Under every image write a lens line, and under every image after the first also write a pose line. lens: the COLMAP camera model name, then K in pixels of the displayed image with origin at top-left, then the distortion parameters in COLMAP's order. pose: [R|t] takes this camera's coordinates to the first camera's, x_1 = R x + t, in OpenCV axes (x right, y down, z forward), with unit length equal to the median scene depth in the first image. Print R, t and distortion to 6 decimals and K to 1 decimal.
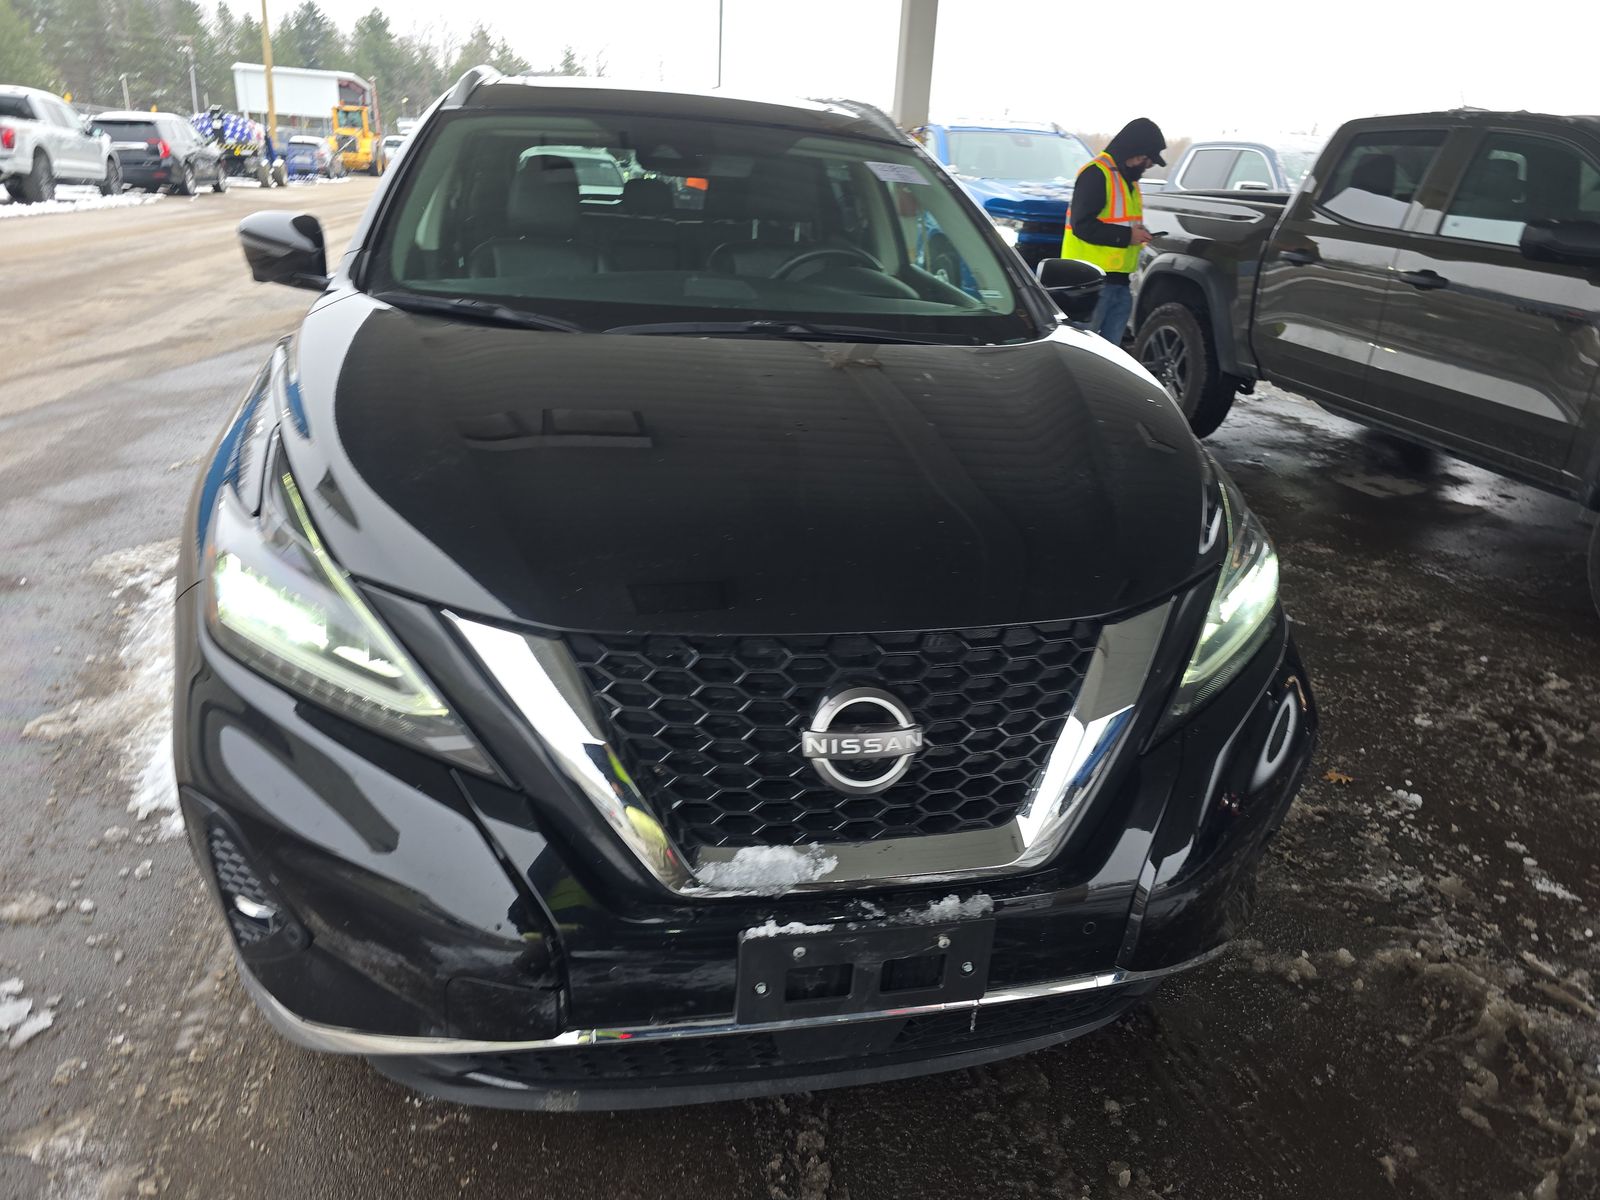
lens RADIAL K [[1085.1, 0, 800.0], [0, 1085.1, 600.0], [0, 0, 1]] dist [0.050634, -0.053712]
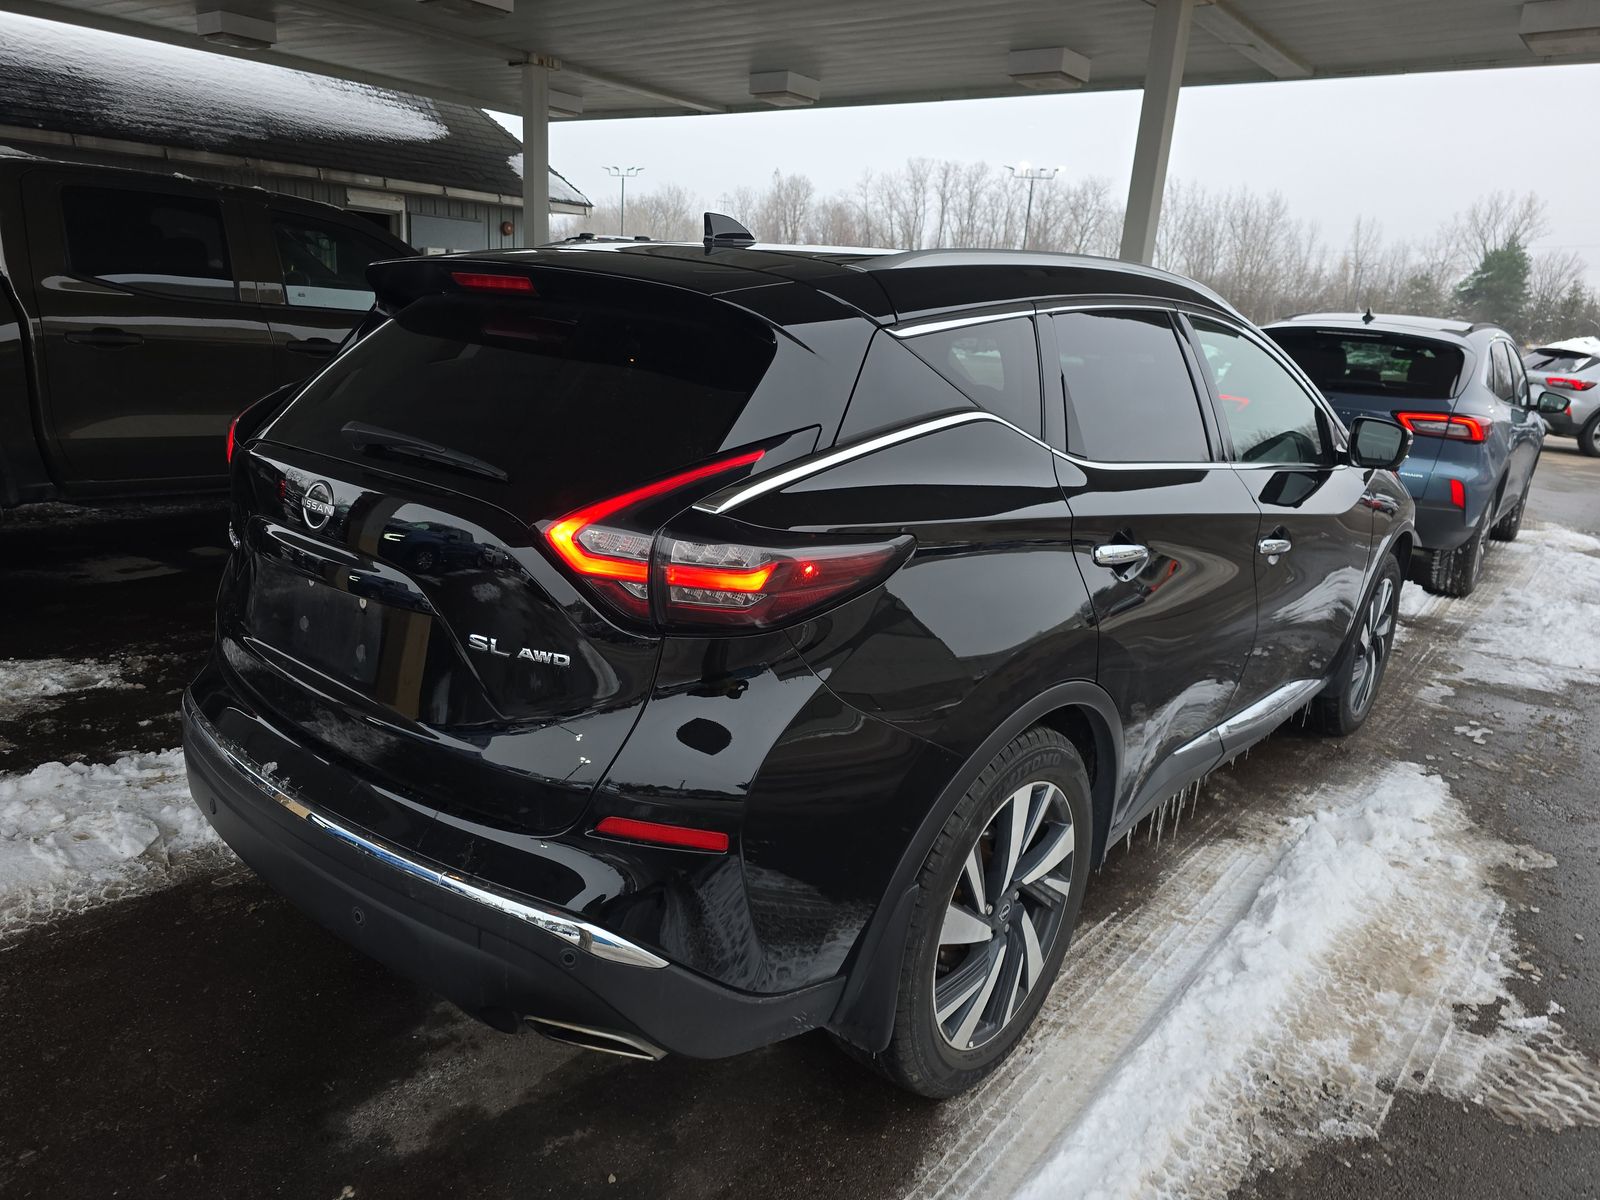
lens RADIAL K [[1079.9, 0, 808.2], [0, 1079.9, 600.6], [0, 0, 1]] dist [0.050978, -0.039923]
pose [[-0.610708, -0.309069, 0.729049, -0.872247], [0.190625, 0.836225, 0.514188, -0.798646], [-0.768569, 0.452994, -0.451773, 1.802132]]
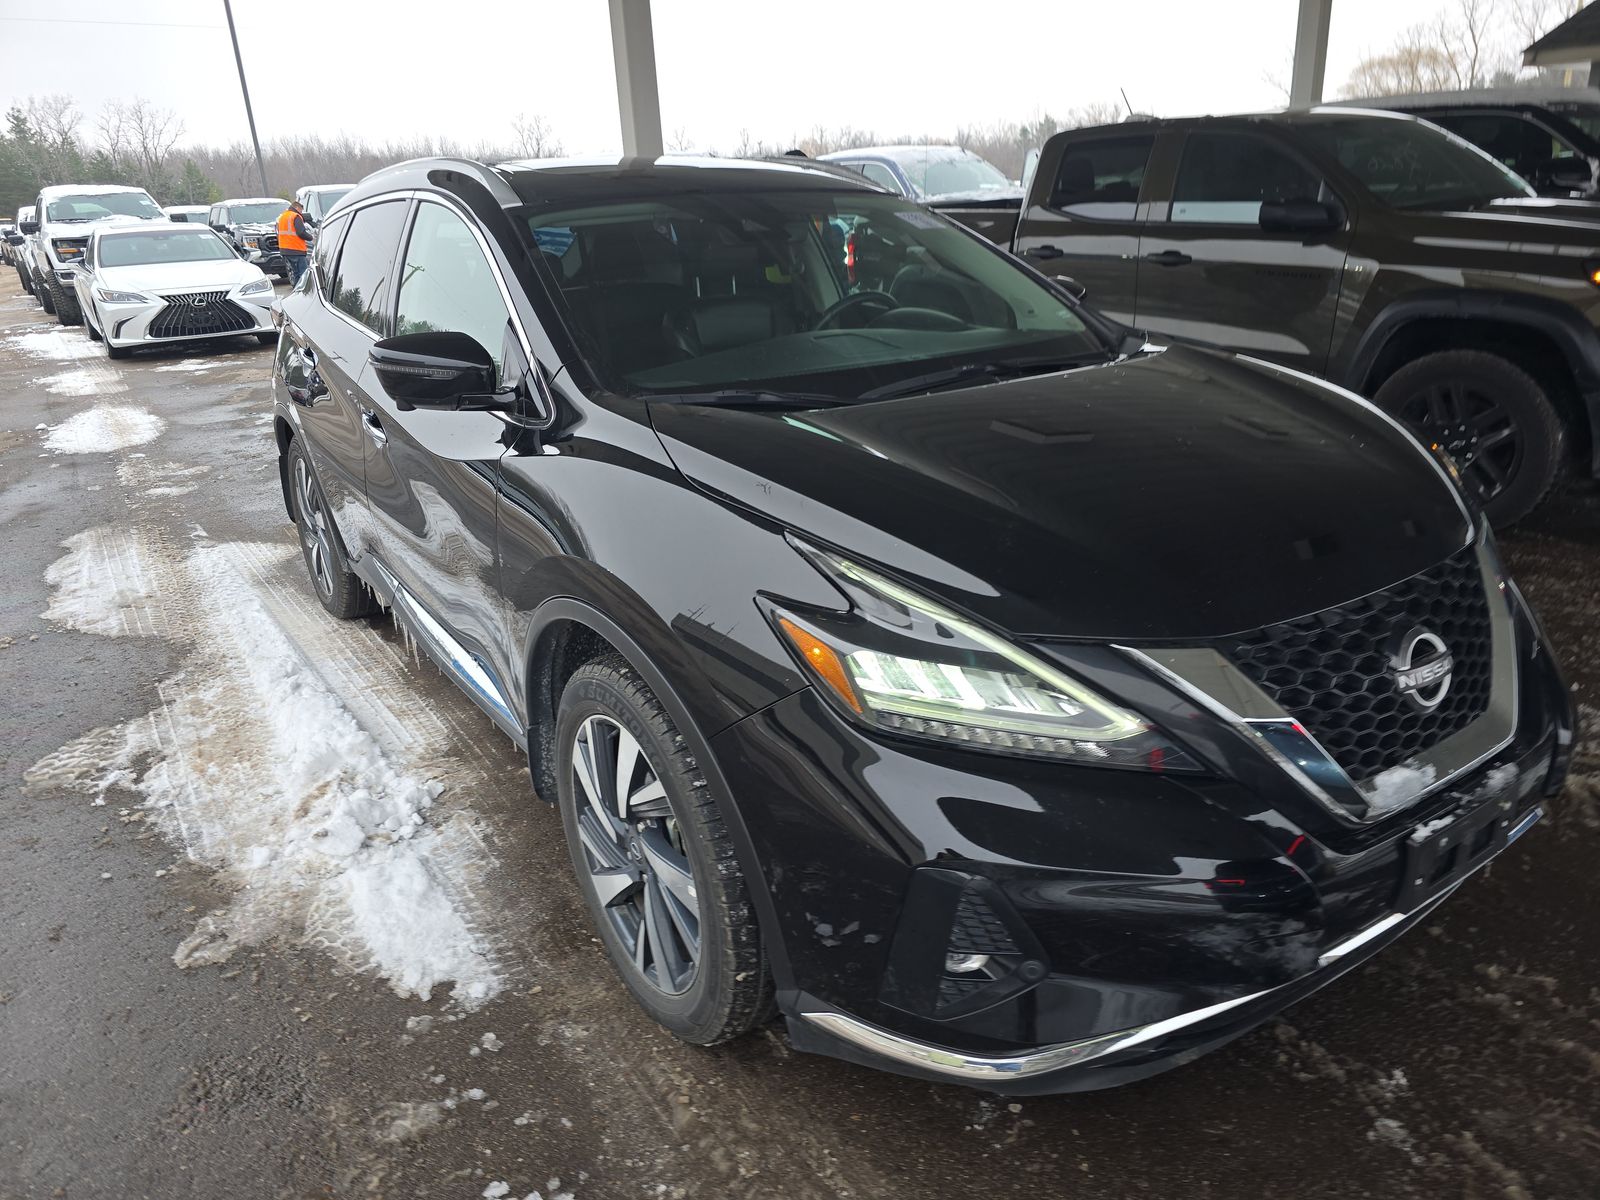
lens RADIAL K [[1079.9, 0, 808.2], [0, 1079.9, 600.6], [0, 0, 1]] dist [0.050978, -0.039923]
pose [[0.919461, -0.221586, 0.324795, -0.407614], [0.227807, 0.973516, 0.019266, -0.055140], [-0.320462, 0.056276, 0.945588, 0.011617]]
